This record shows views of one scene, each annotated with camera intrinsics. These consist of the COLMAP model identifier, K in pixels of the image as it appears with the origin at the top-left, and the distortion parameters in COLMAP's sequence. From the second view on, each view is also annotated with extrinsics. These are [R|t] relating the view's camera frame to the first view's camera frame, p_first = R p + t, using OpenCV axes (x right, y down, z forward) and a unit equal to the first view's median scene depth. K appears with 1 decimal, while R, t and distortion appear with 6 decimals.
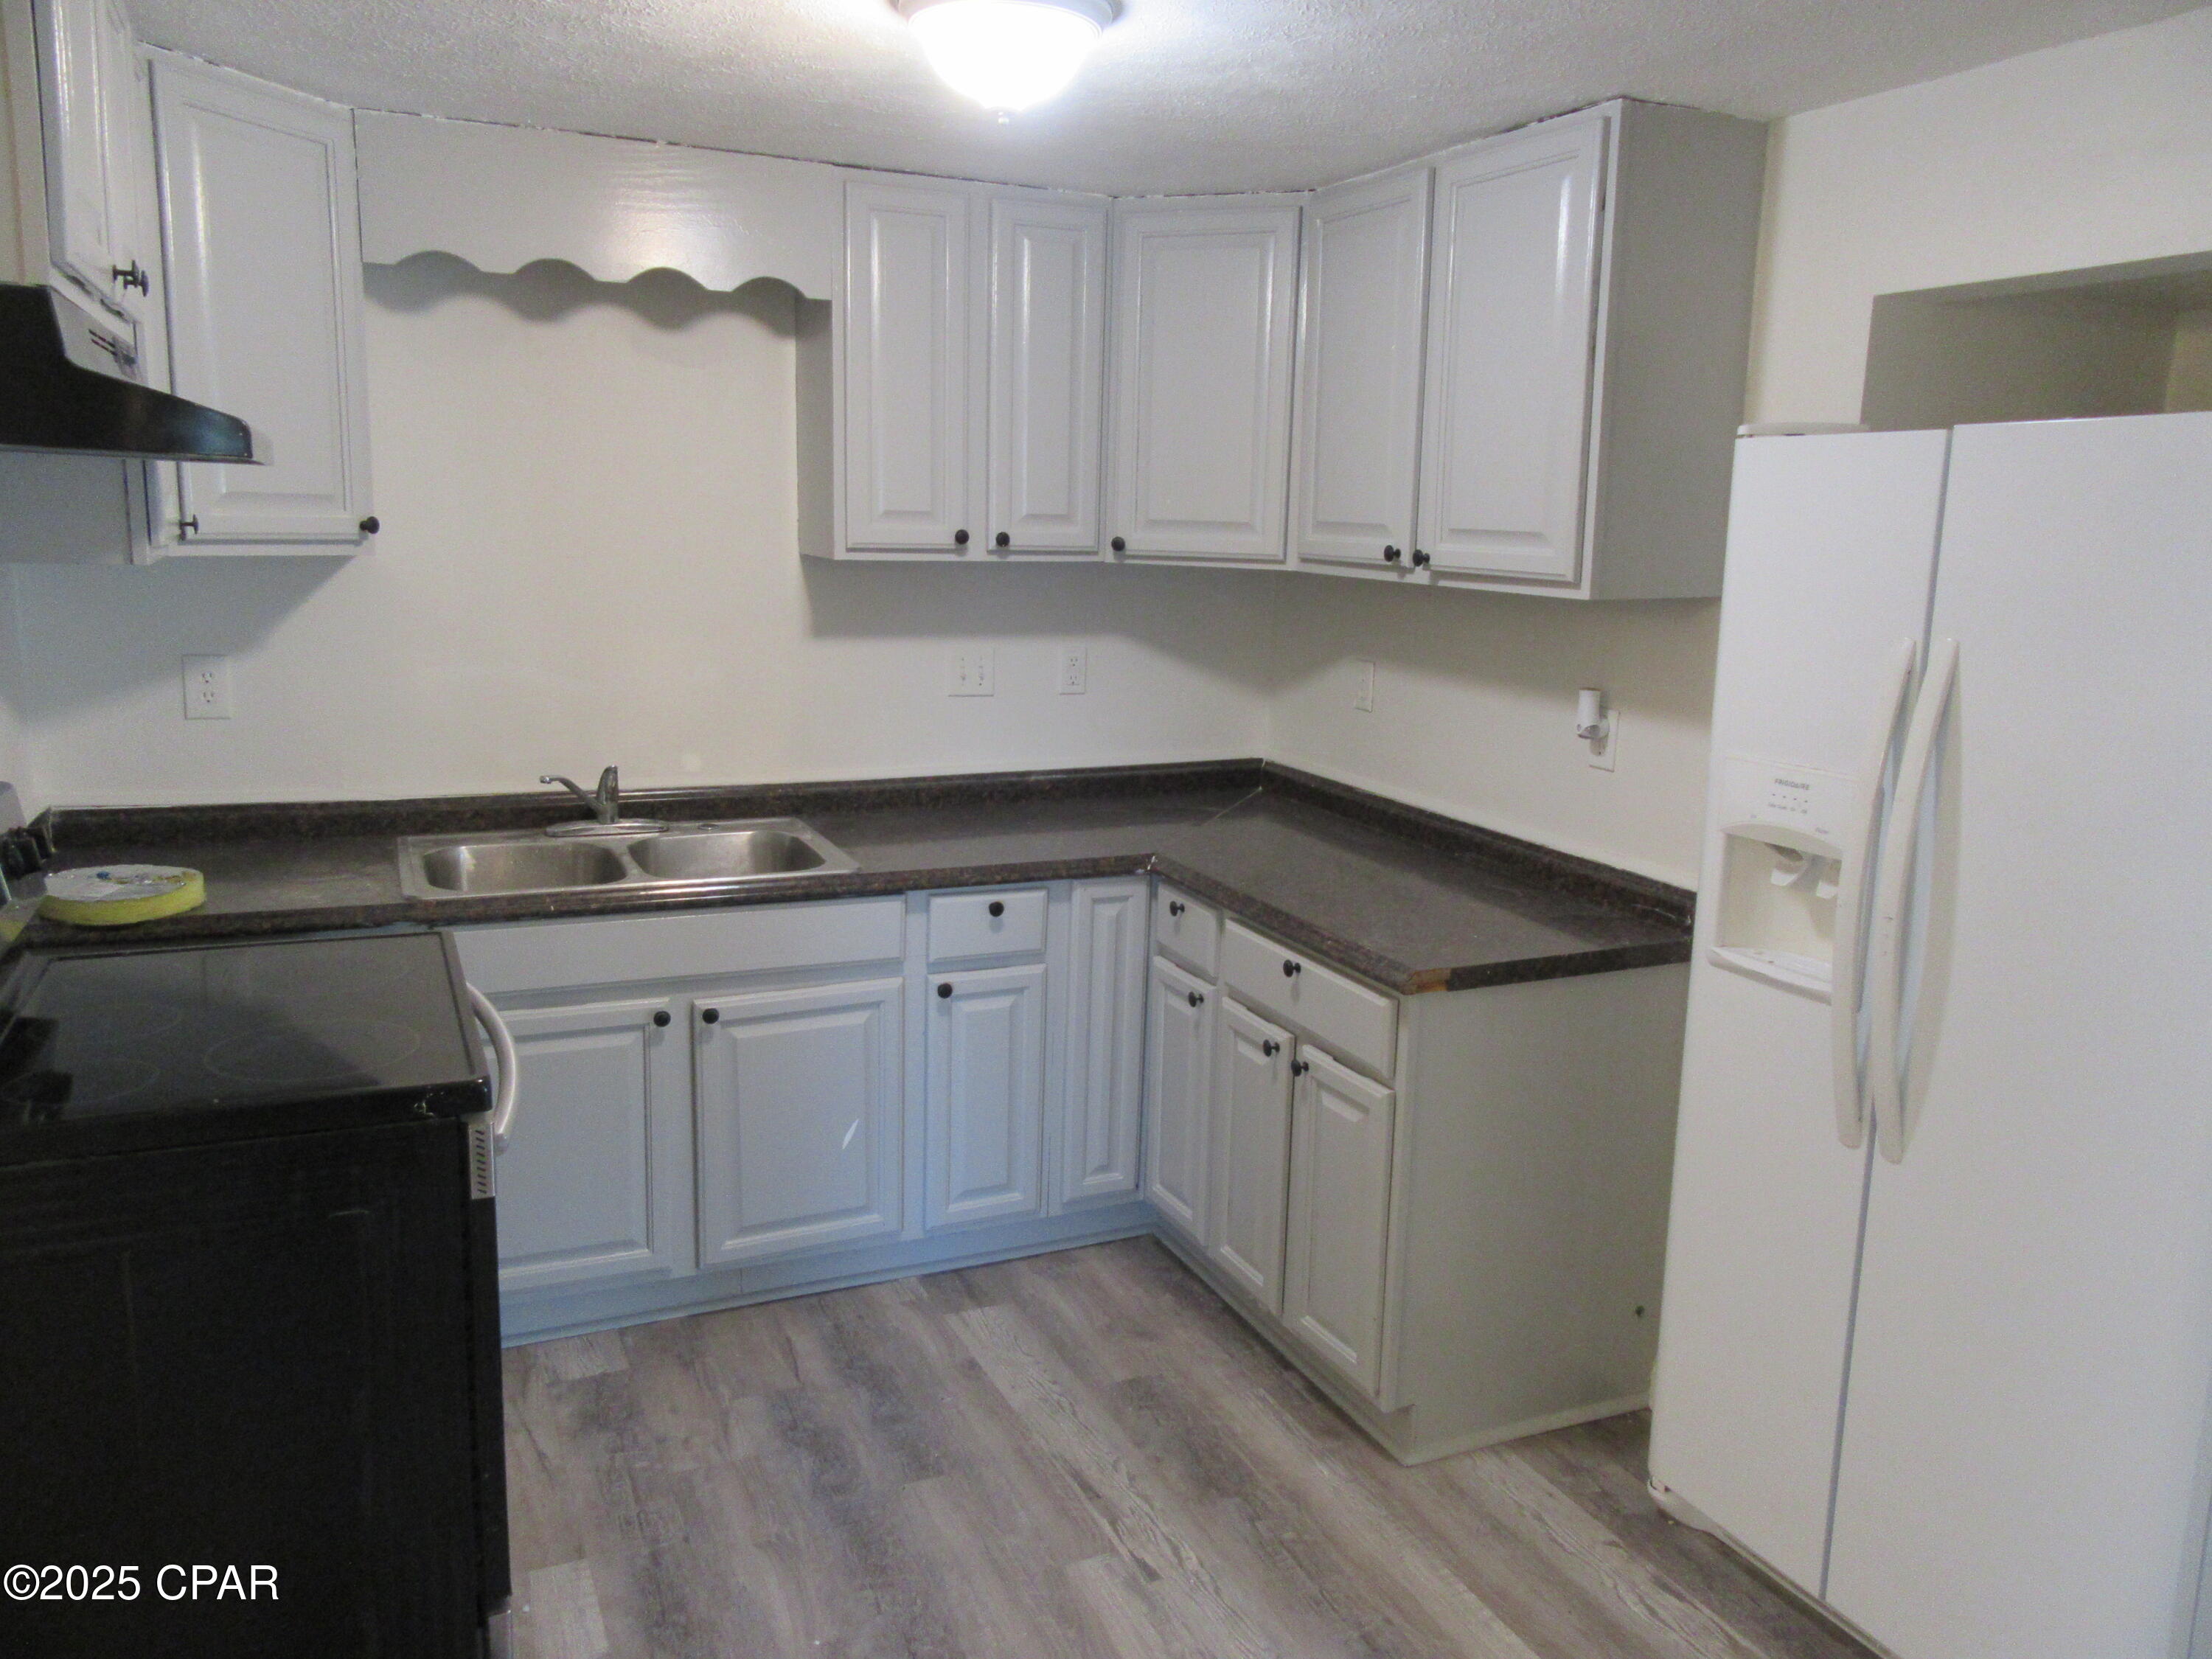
lens RADIAL K [[1669.2, 0, 1106.0], [0, 1669.2, 829.5], [0, 0, 1]] dist [0.004387, 0.060176]
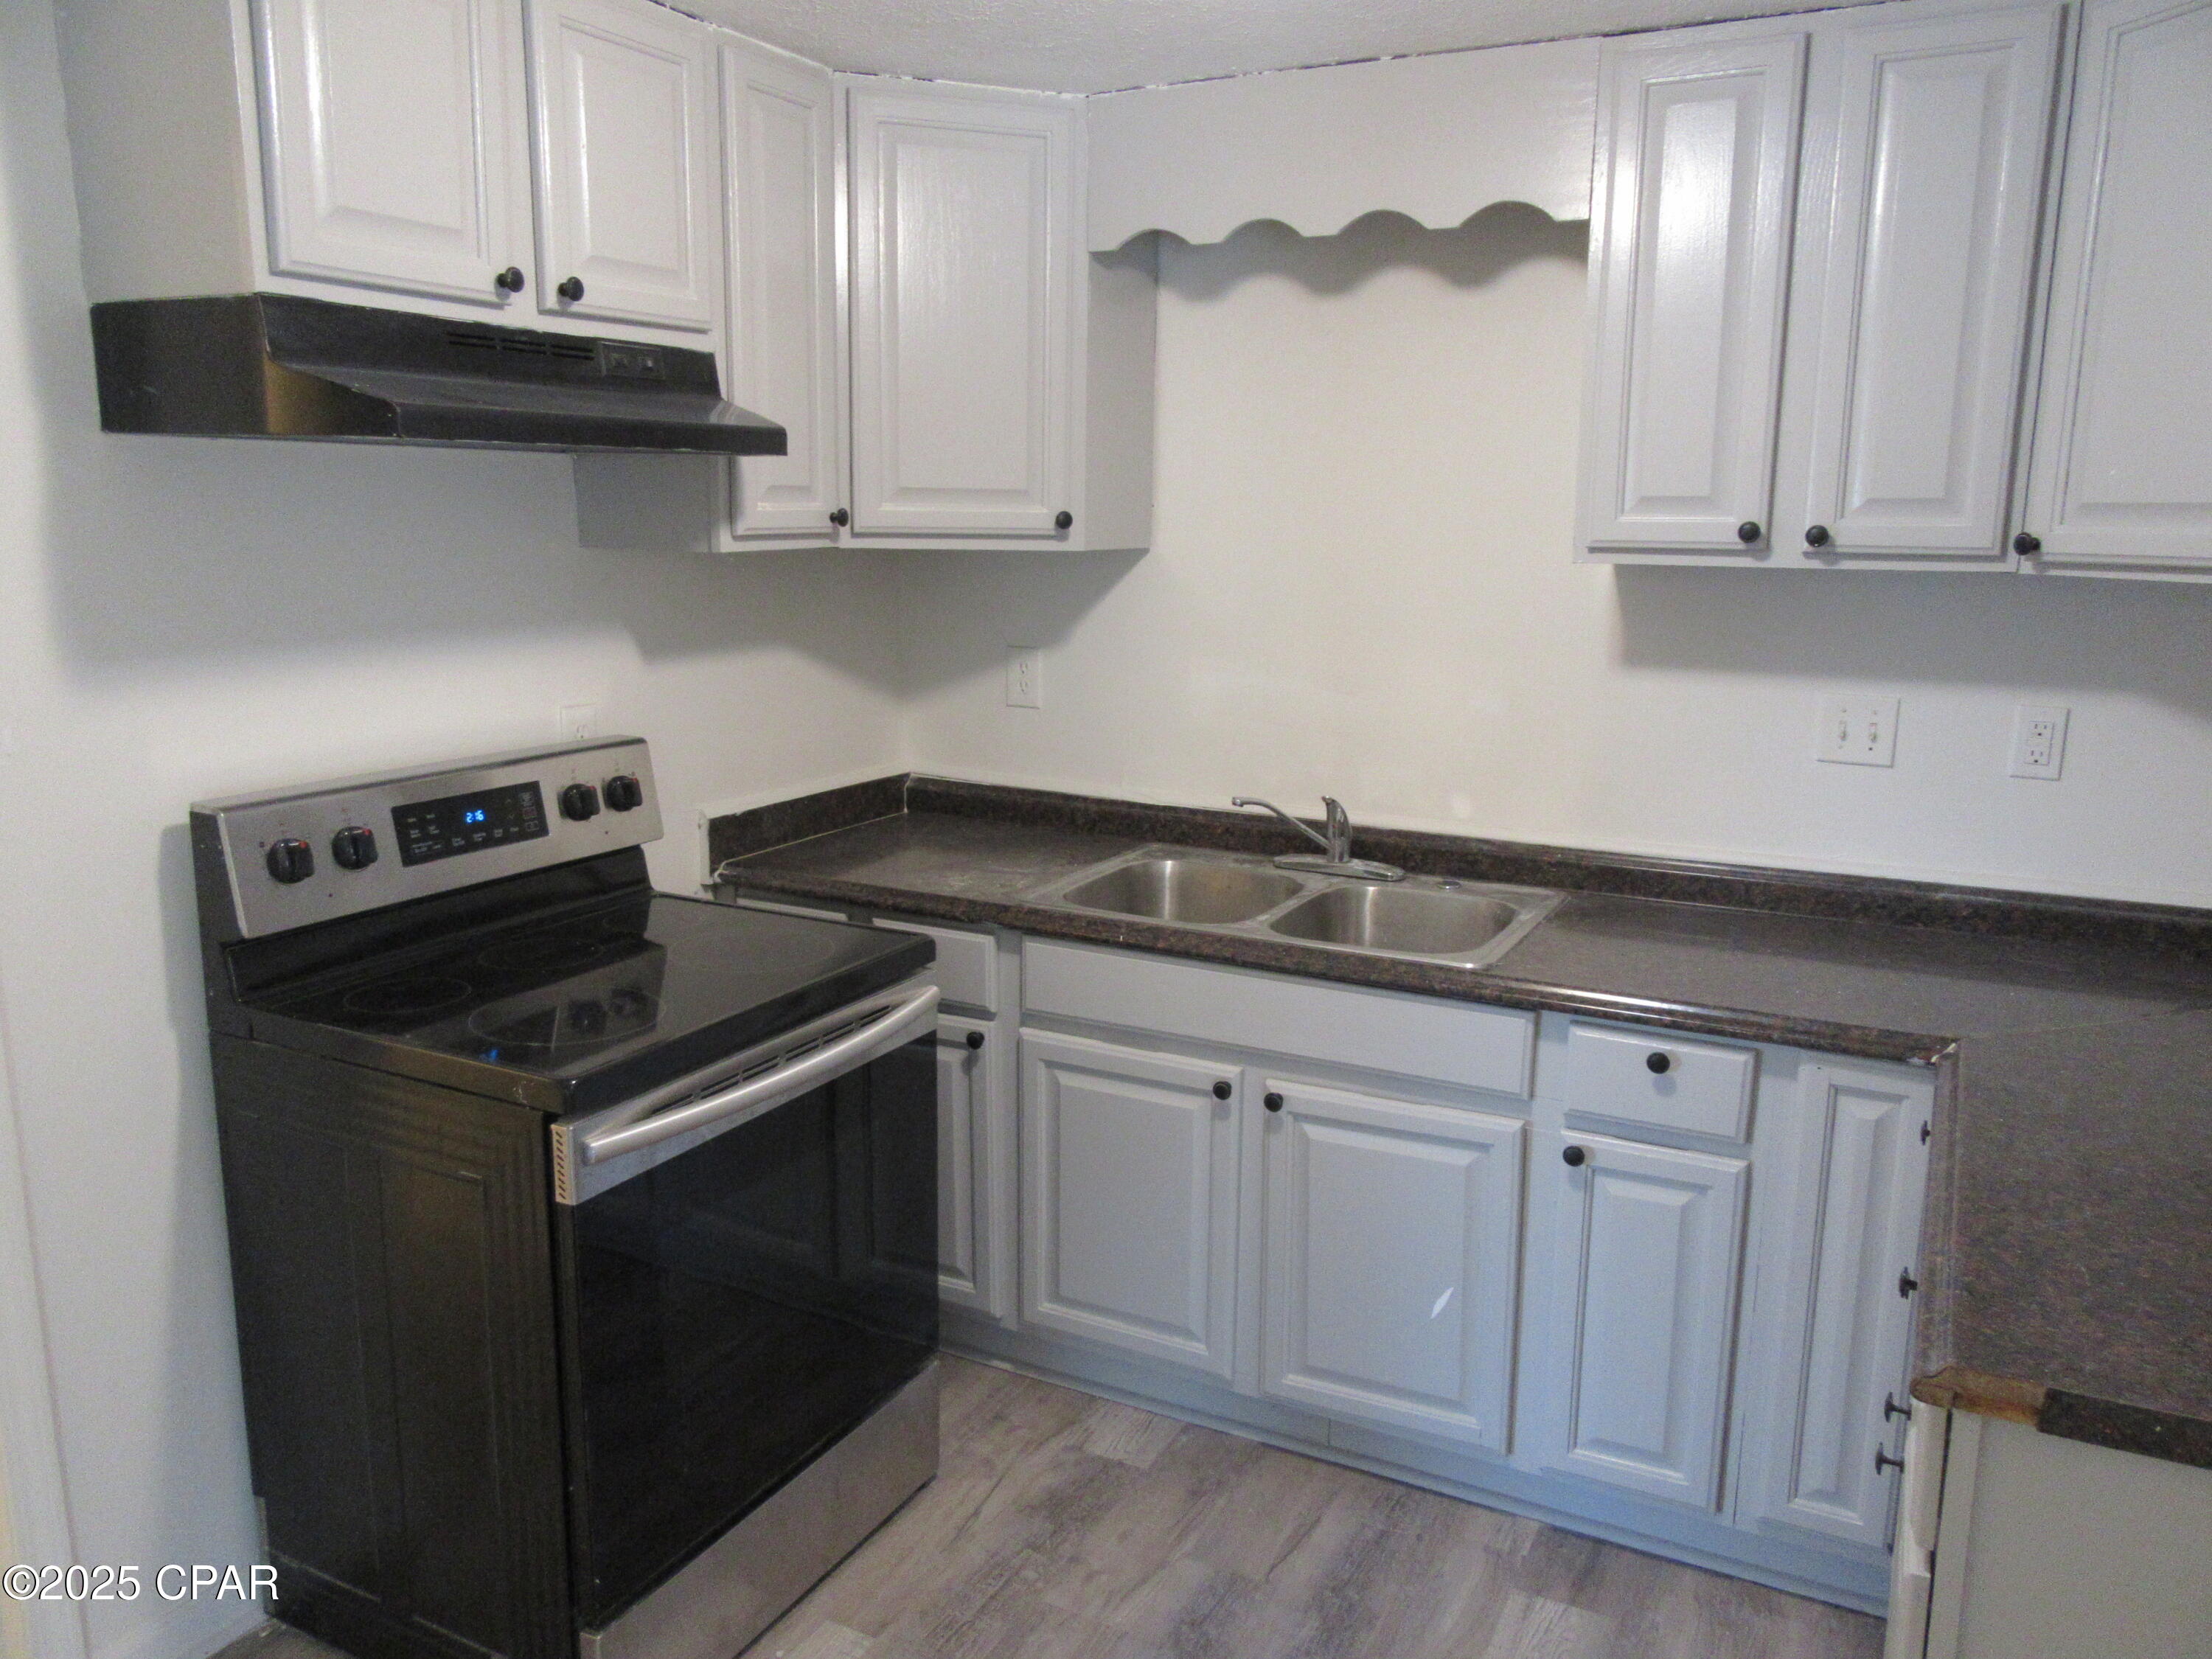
lens RADIAL K [[1657.4, 0, 1106.0], [0, 1657.4, 829.5], [0, 0, 1]] dist [0.010302, 0.000649]
pose [[0.621307, 0.132874, -0.772219, 0.309846], [-0.146629, 0.987824, 0.051998, -0.050150], [0.769726, 0.080923, 0.633225, 0.371147]]
